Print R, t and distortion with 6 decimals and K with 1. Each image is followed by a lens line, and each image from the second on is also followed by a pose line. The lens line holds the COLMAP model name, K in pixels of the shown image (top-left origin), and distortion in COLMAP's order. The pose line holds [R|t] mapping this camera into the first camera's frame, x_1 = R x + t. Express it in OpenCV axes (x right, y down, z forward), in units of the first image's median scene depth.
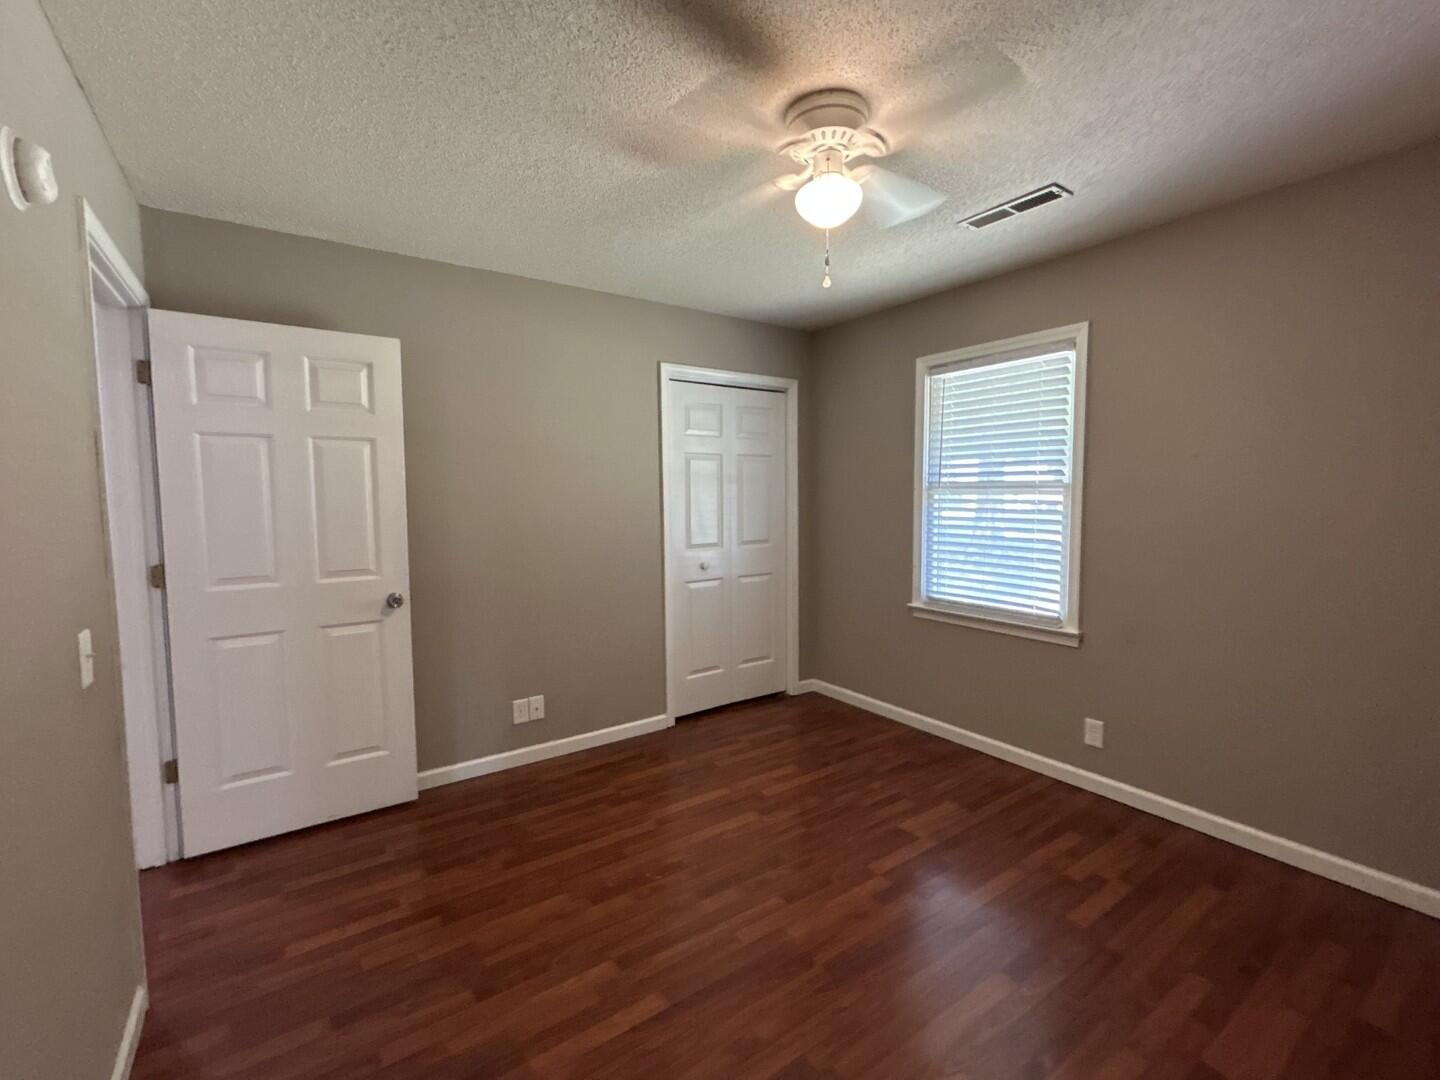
lens RADIAL K [[622.1, 0, 719.8], [0, 622.1, 536.5], [0, 0, 1]] dist [0.002130, 0.000523]
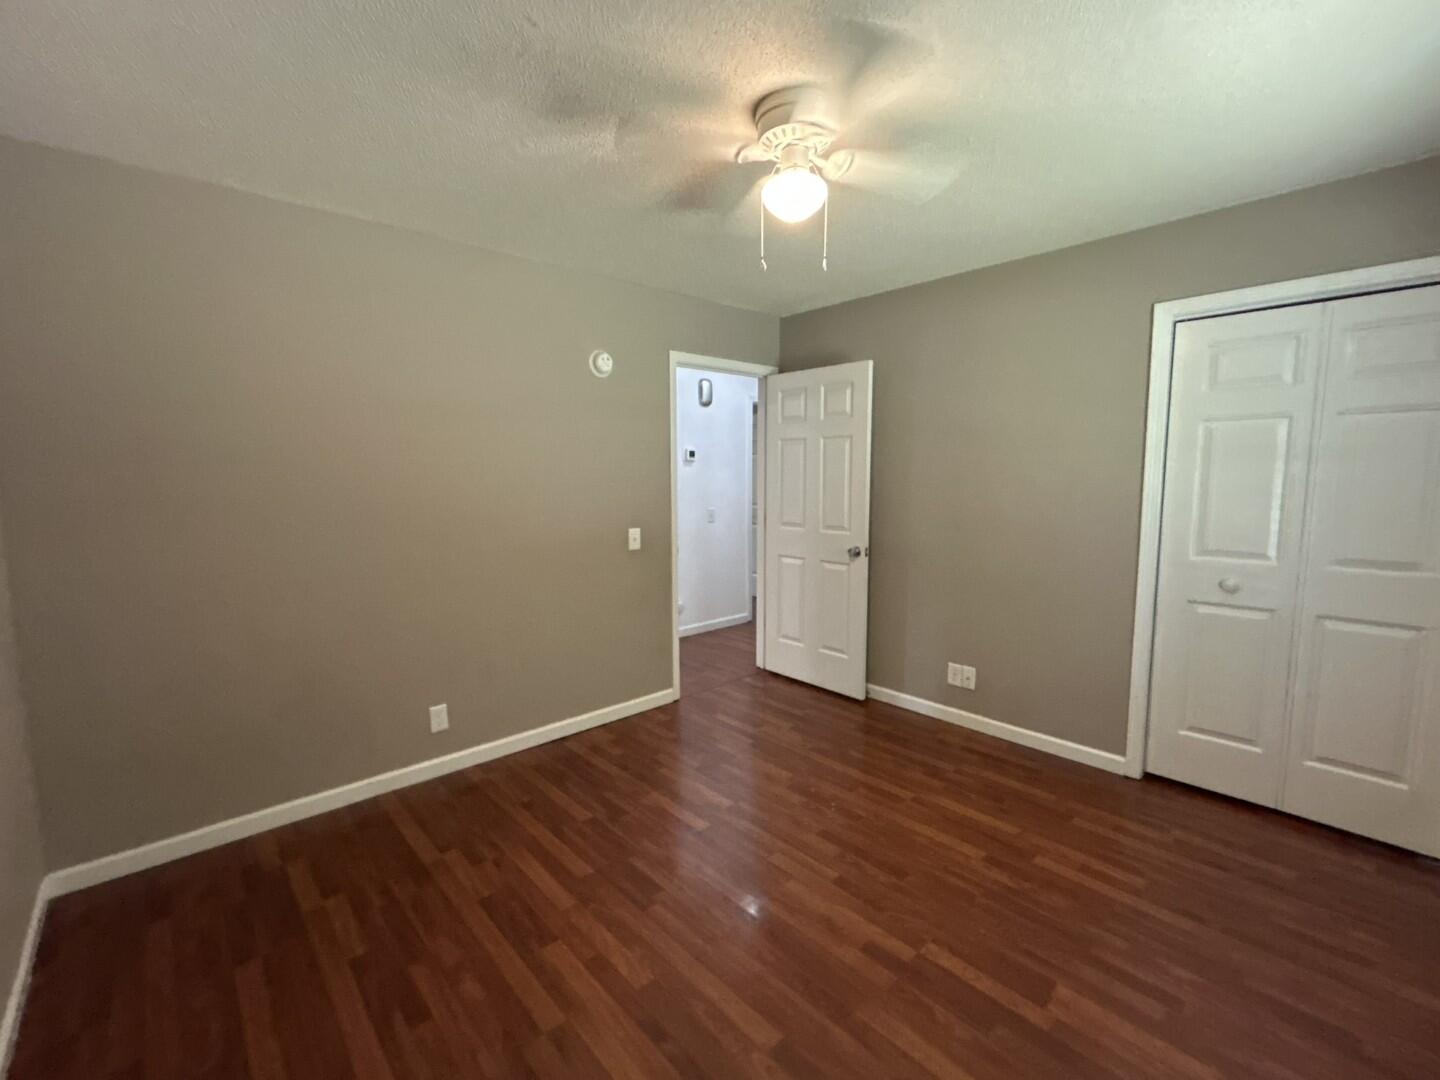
lens RADIAL K [[622.1, 0, 719.3], [0, 622.1, 536.1], [0, 0, 1]] dist [0.002130, 0.000523]
pose [[0.141925, 0.108234, -0.983943, 0.768359], [-0.069063, 0.992665, 0.099231, -0.047072], [0.987465, 0.053871, 0.148358, 0.473759]]
